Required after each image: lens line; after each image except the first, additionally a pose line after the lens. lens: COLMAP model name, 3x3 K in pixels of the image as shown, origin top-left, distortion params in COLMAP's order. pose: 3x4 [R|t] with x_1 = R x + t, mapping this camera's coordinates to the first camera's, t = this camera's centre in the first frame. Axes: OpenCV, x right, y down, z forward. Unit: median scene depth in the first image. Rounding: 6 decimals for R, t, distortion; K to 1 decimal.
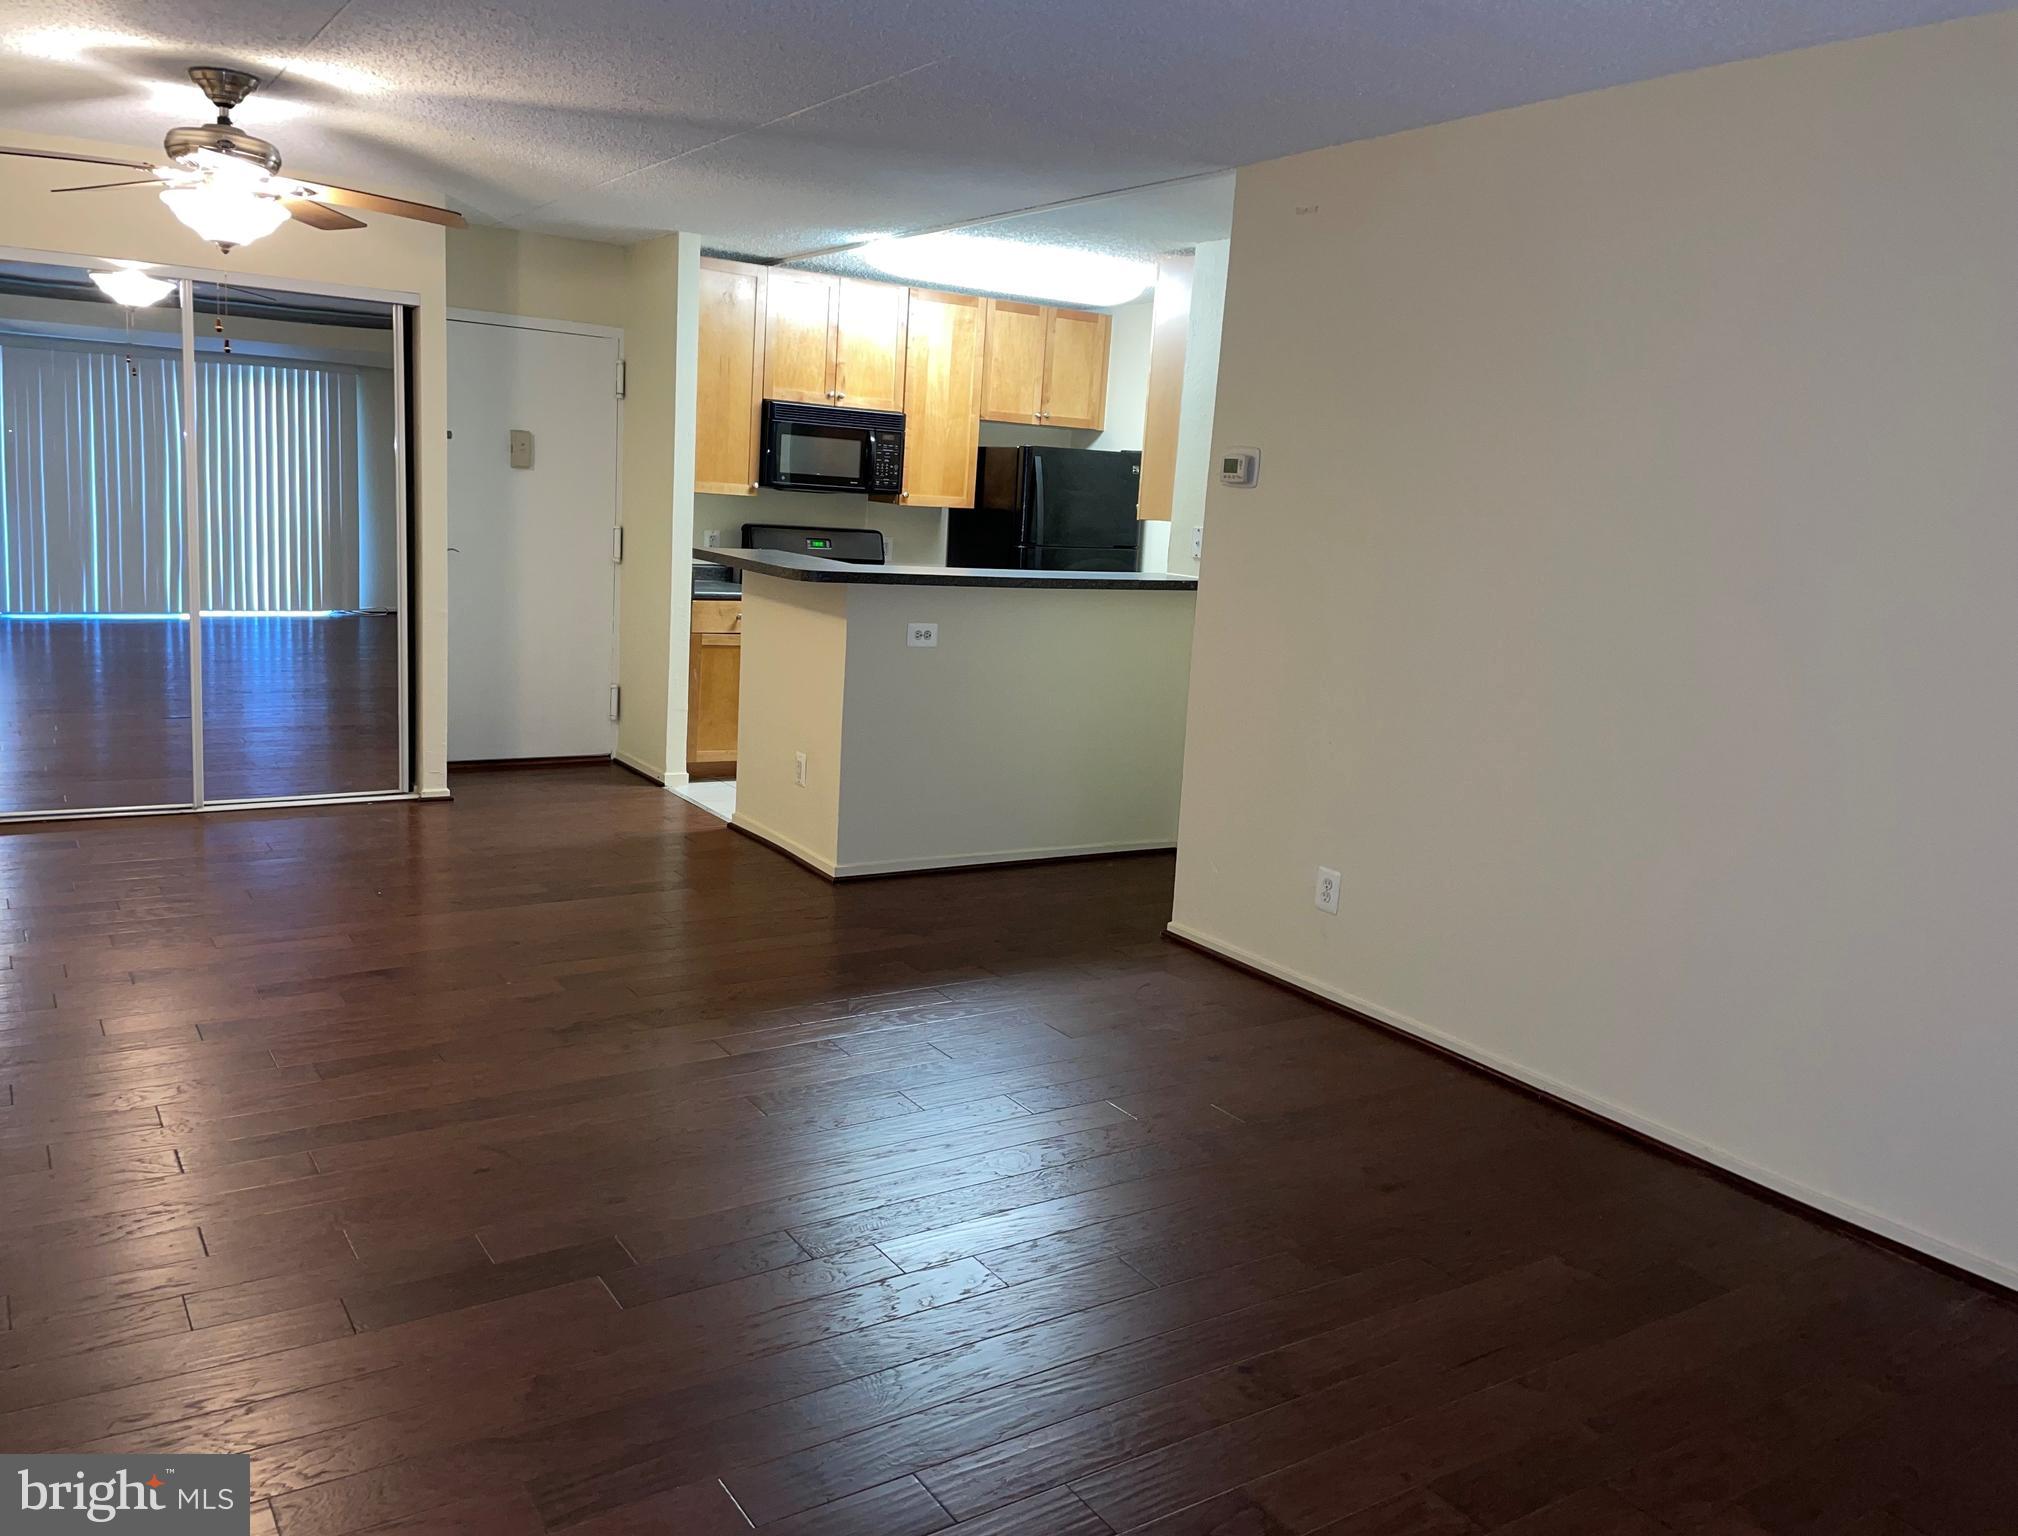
lens RADIAL K [[1565.9, 0, 1011.1], [0, 1565.9, 778.3], [0, 0, 1]] dist [0.008624, -0.022608]
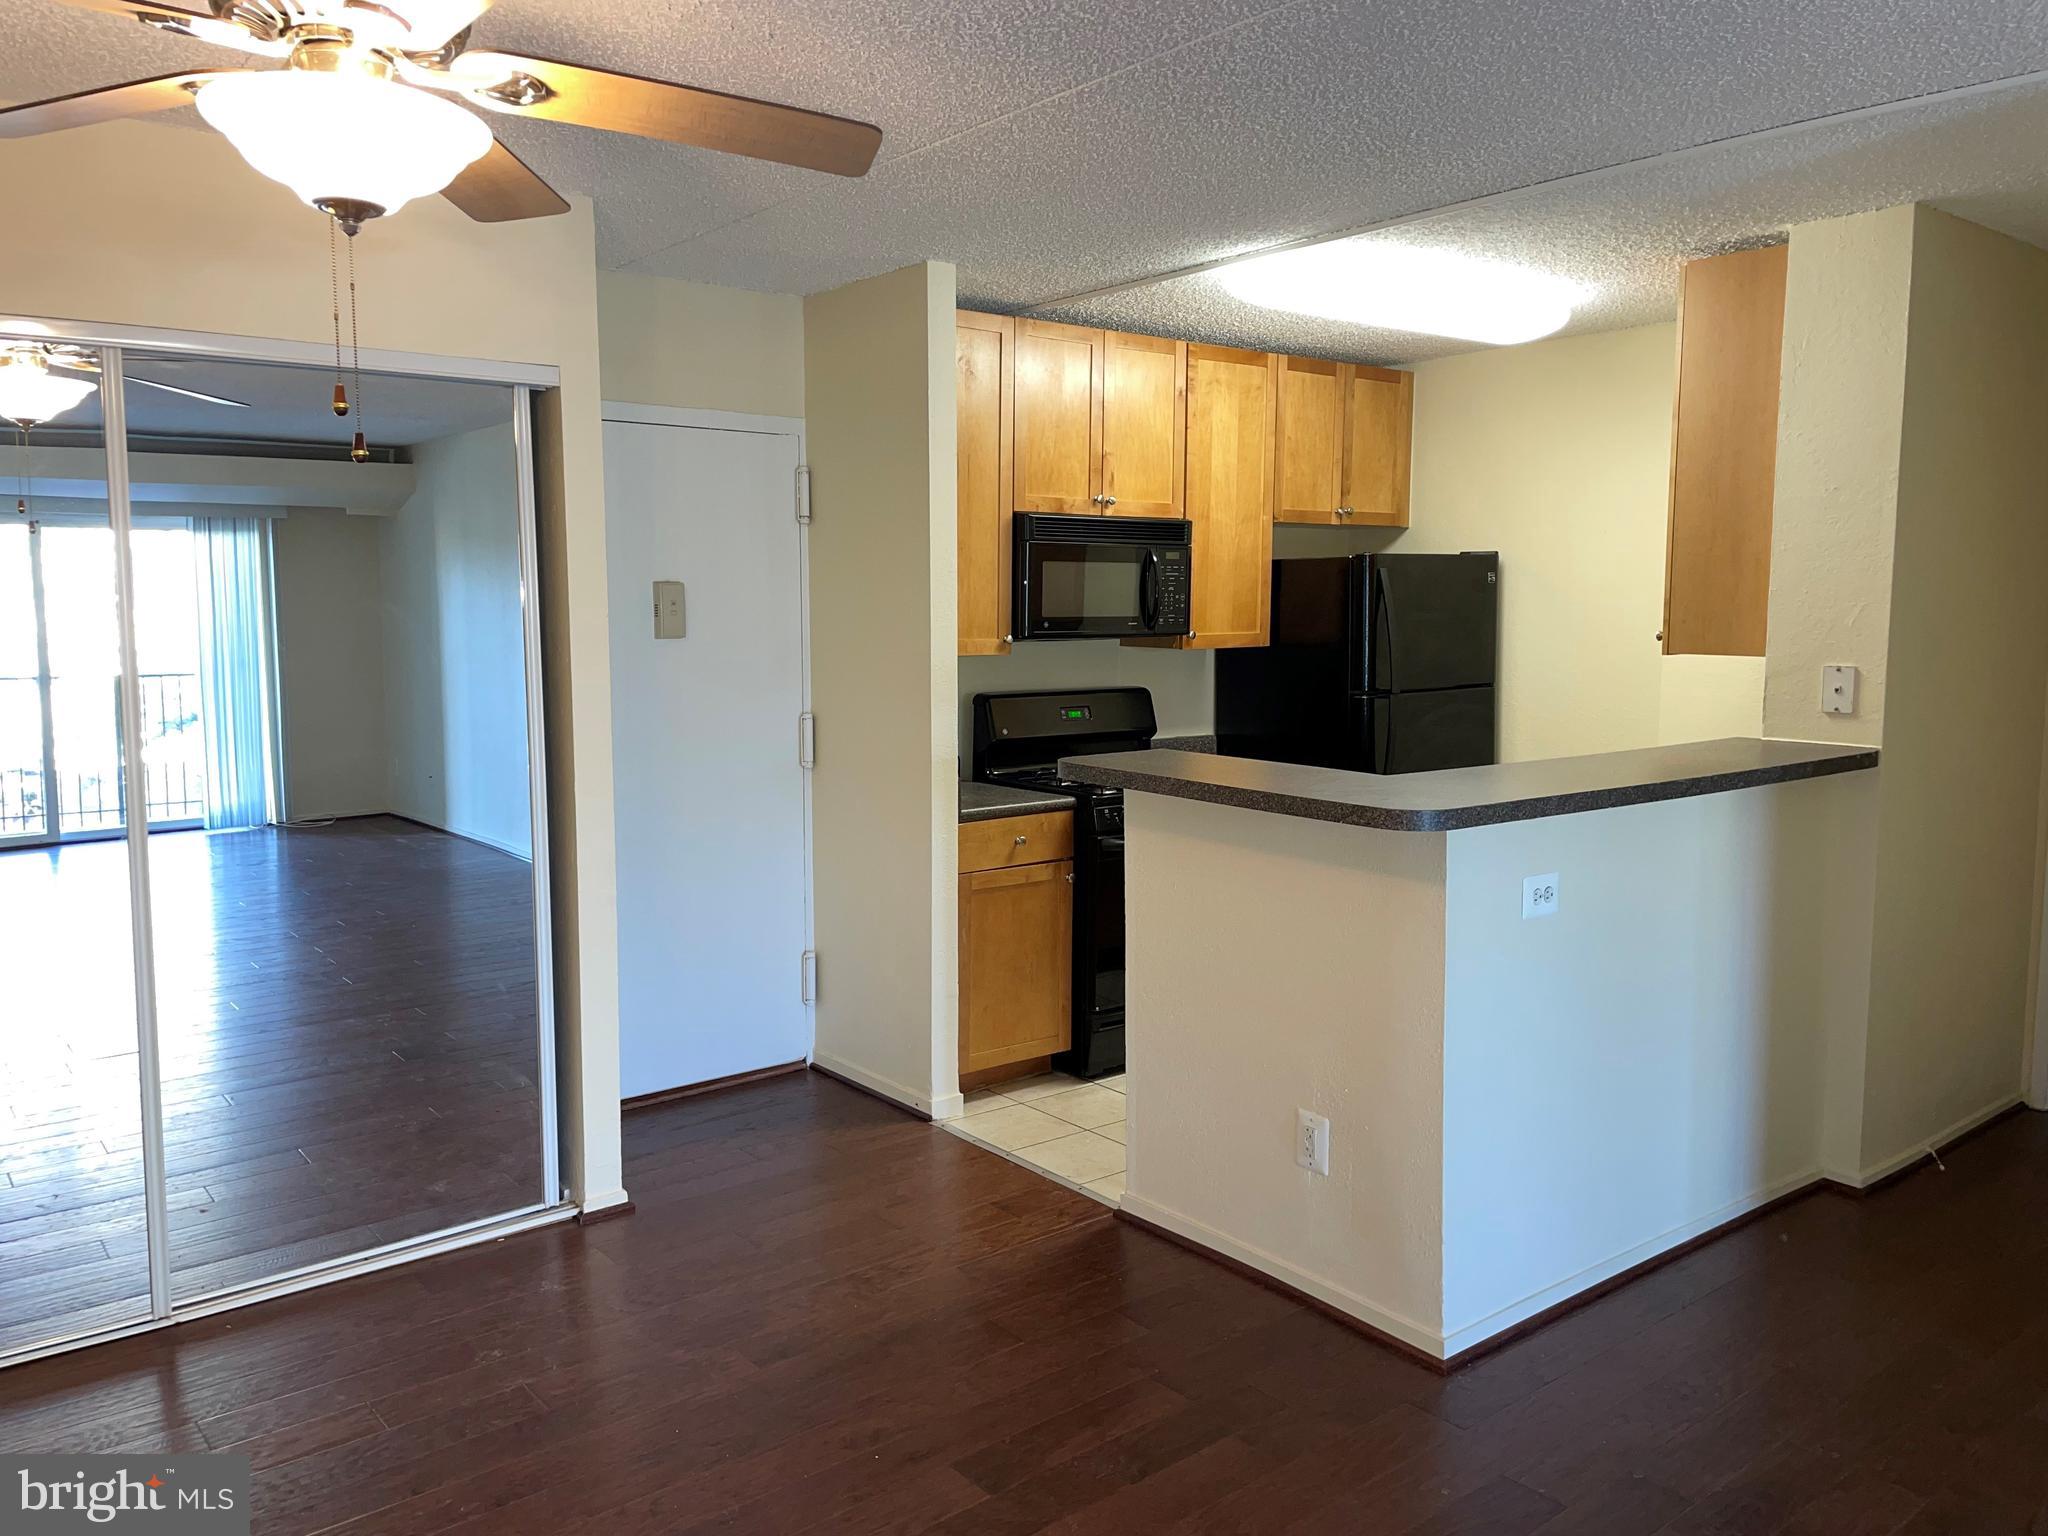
lens RADIAL K [[1550.3, 0, 1007.0], [0, 1550.3, 727.7], [0, 0, 1]] dist [0.075279, -0.094058]
pose [[0.993837, -0.071673, 0.084566, -0.218645], [0.079399, 0.992603, -0.091845, -0.086160], [-0.077357, 0.097994, 0.992176, 0.337194]]
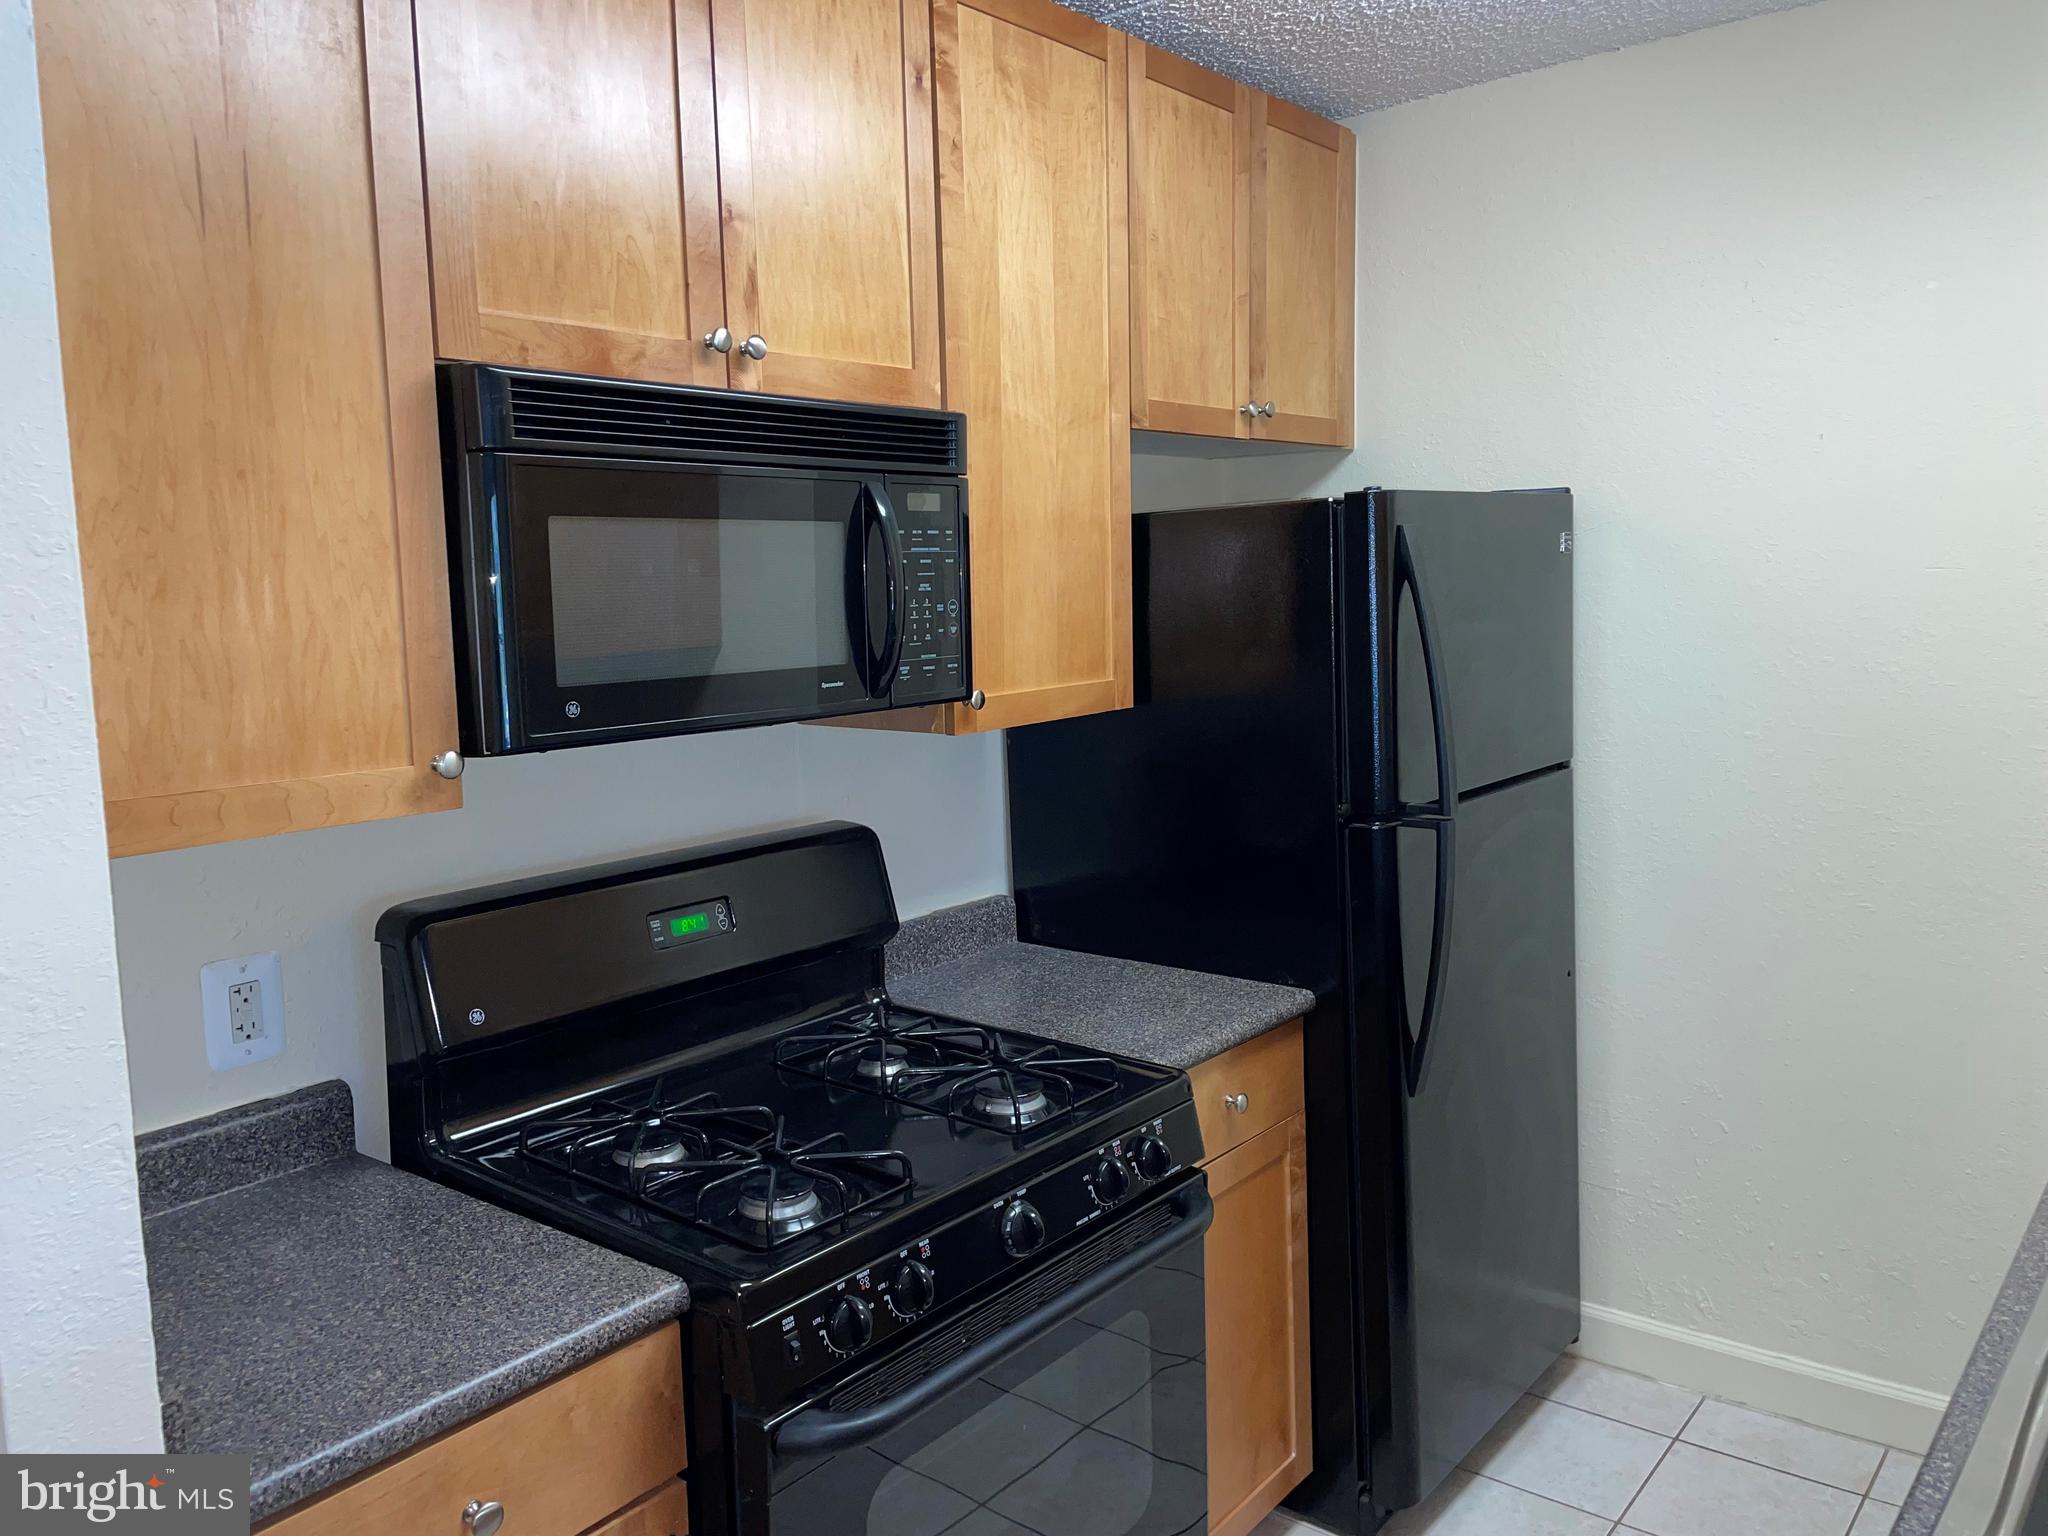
lens RADIAL K [[1550.3, 0, 1040.1], [0, 1550.3, 725.1], [0, 0, 1]] dist [0.075279, -0.094058]
pose [[0.941761, -0.124139, 0.312532, -0.150153], [0.149690, 0.986969, -0.059039, -0.164037], [-0.301130, 0.102383, 0.948071, 0.759314]]
